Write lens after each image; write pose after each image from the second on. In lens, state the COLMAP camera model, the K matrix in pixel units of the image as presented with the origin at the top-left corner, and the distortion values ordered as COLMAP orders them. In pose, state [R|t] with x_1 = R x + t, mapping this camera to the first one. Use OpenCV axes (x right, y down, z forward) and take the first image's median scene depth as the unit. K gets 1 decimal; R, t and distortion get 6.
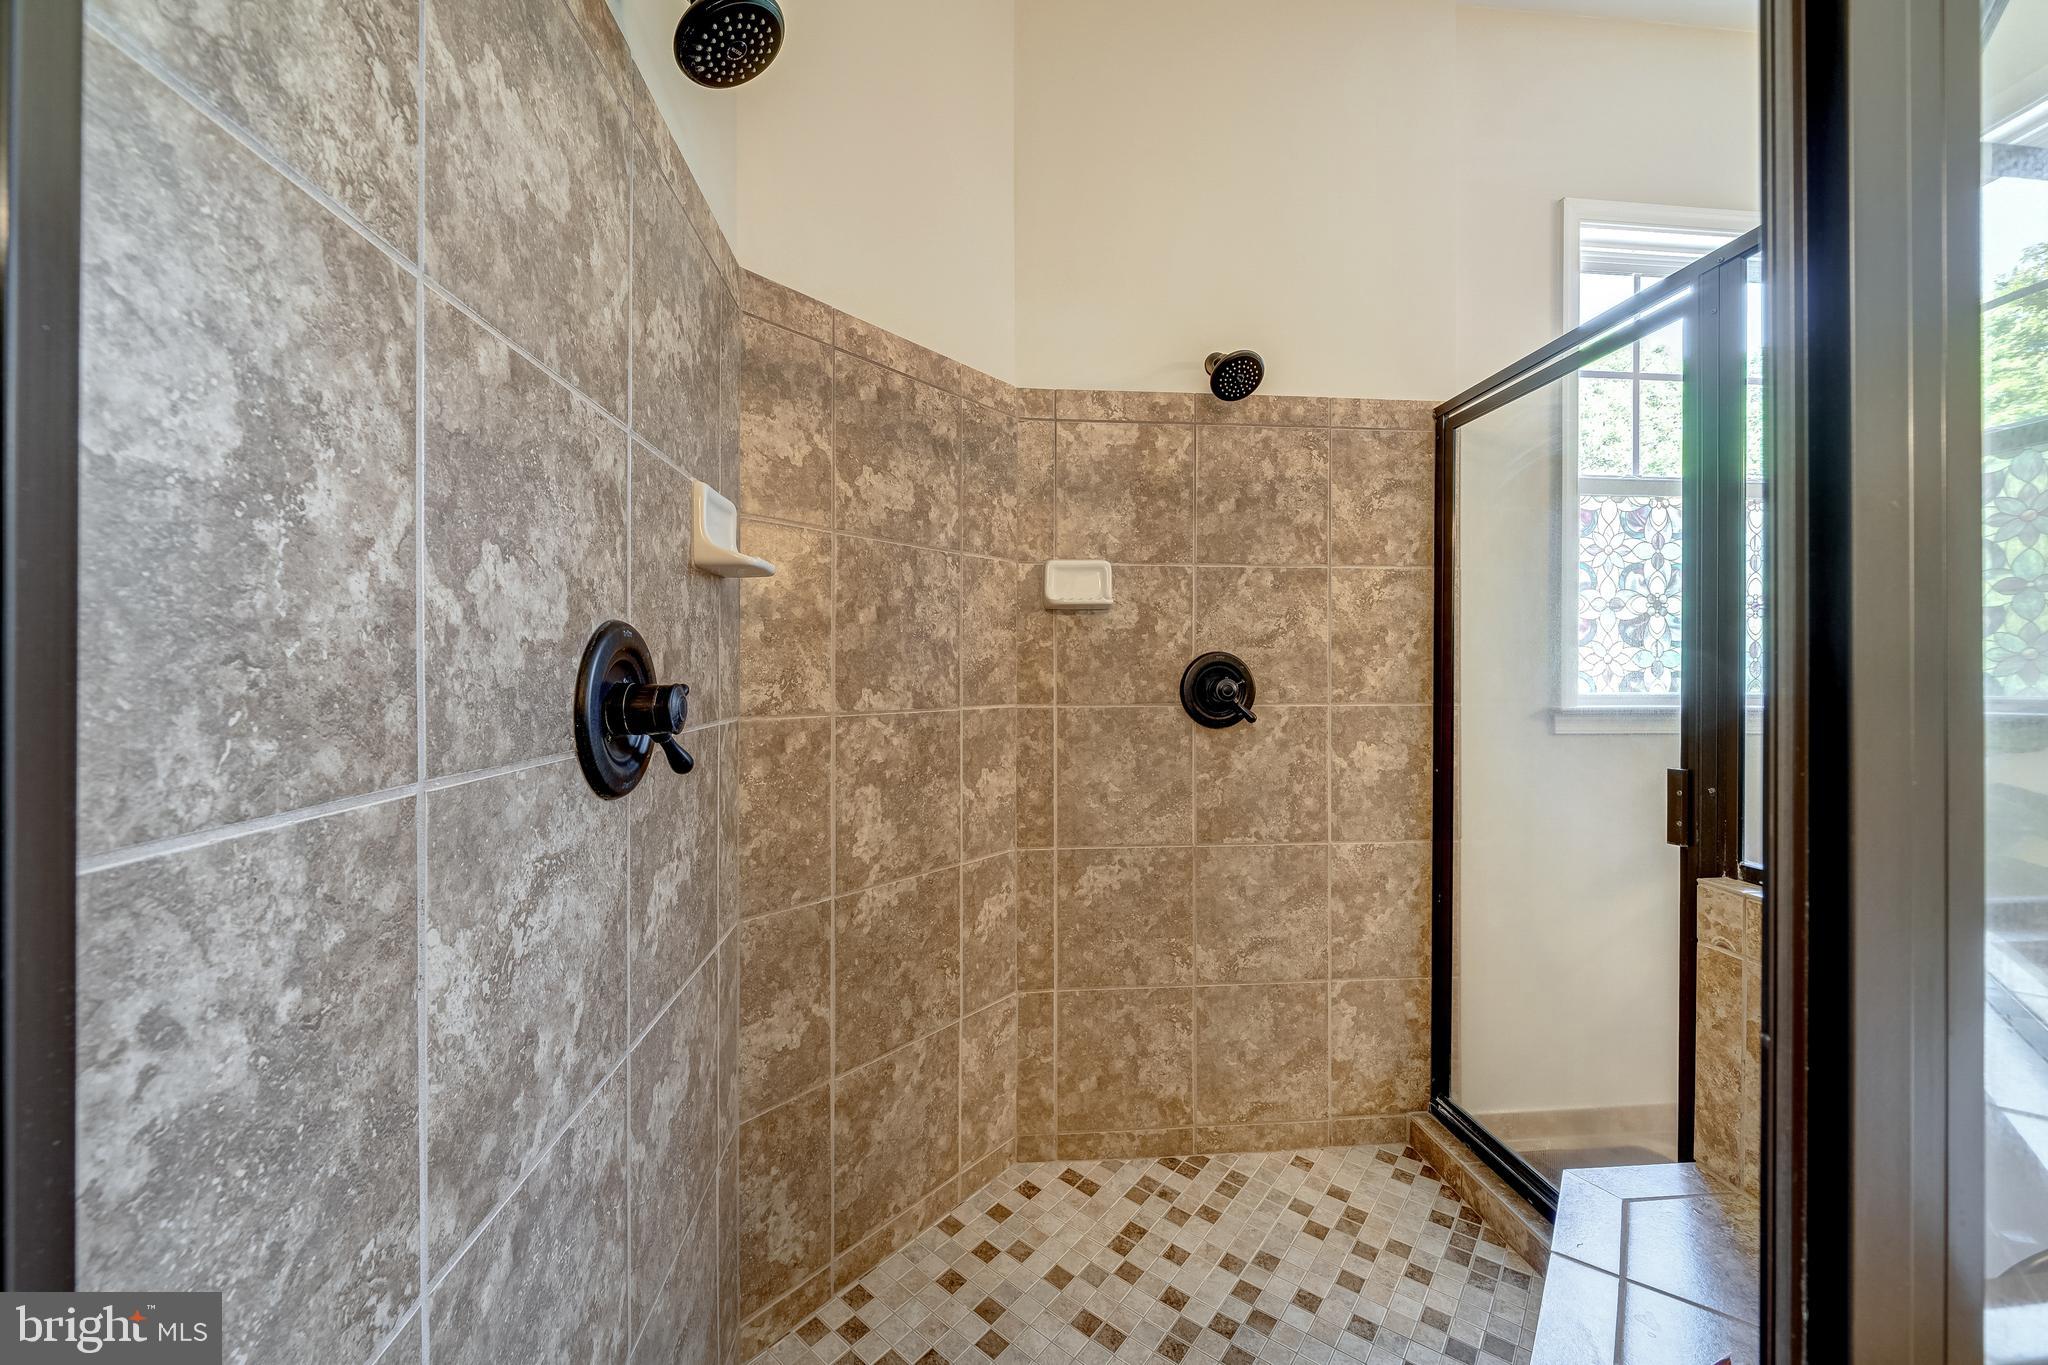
lens RADIAL K [[796.4, 0, 1024.0], [0, 796.4, 682.5], [0, 0, 1]] dist [0.000172, 0.000015]
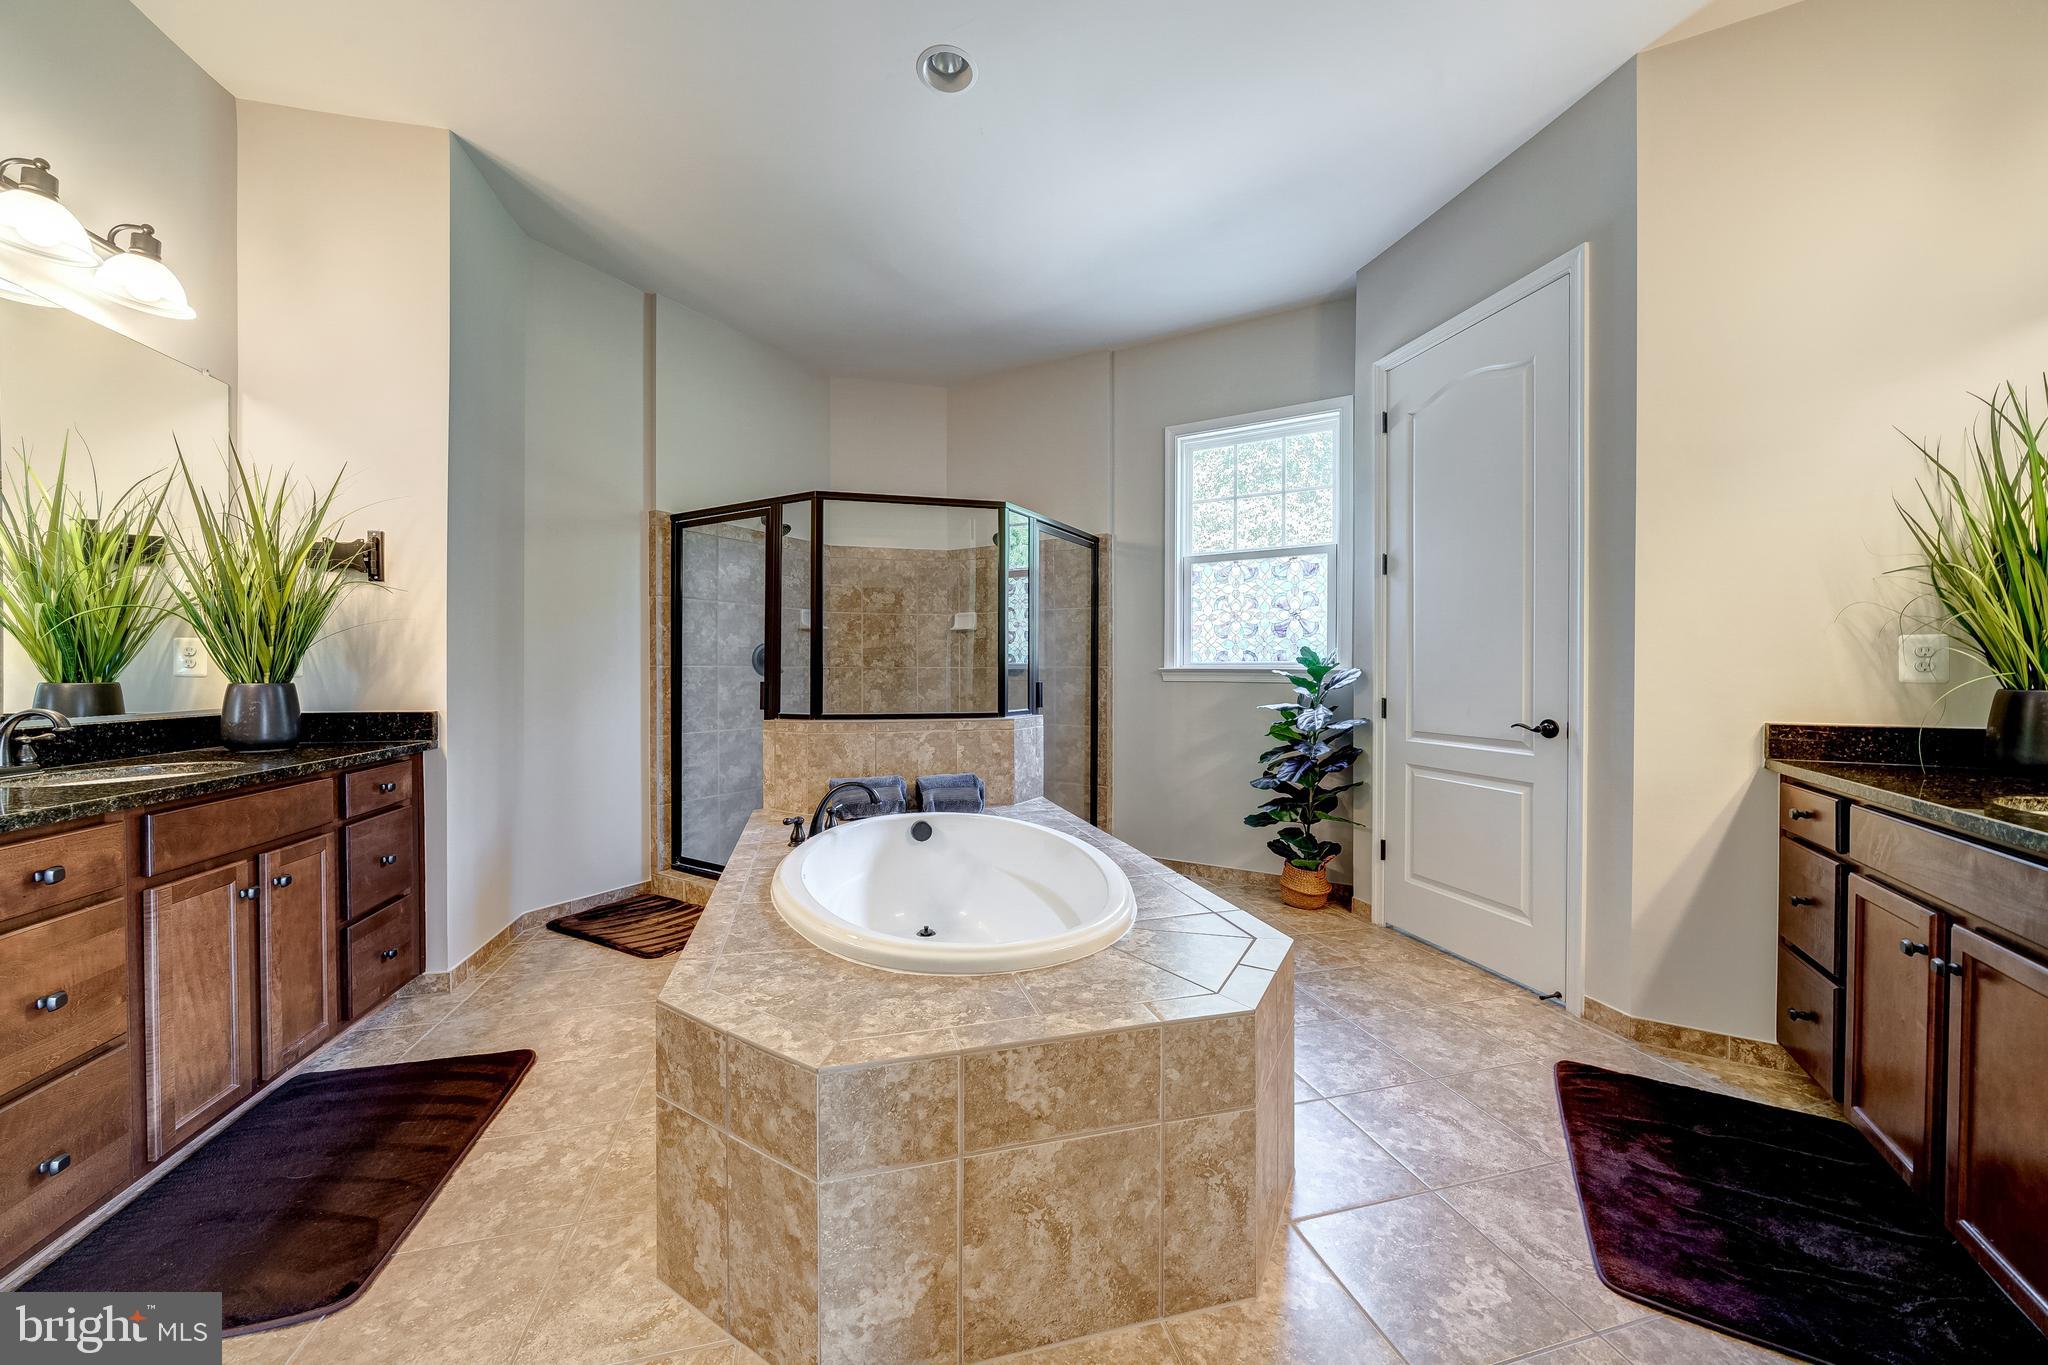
lens RADIAL K [[710.1, 0, 1024.0], [0, 710.1, 682.5], [0, 0, 1]] dist [-0.000860, -0.000083]
pose [[0.820862, 0.007198, -0.571082, 1.531482], [-0.005370, 0.999974, 0.004886, 0.065049], [0.571102, -0.000944, 0.820879, -0.811937]]
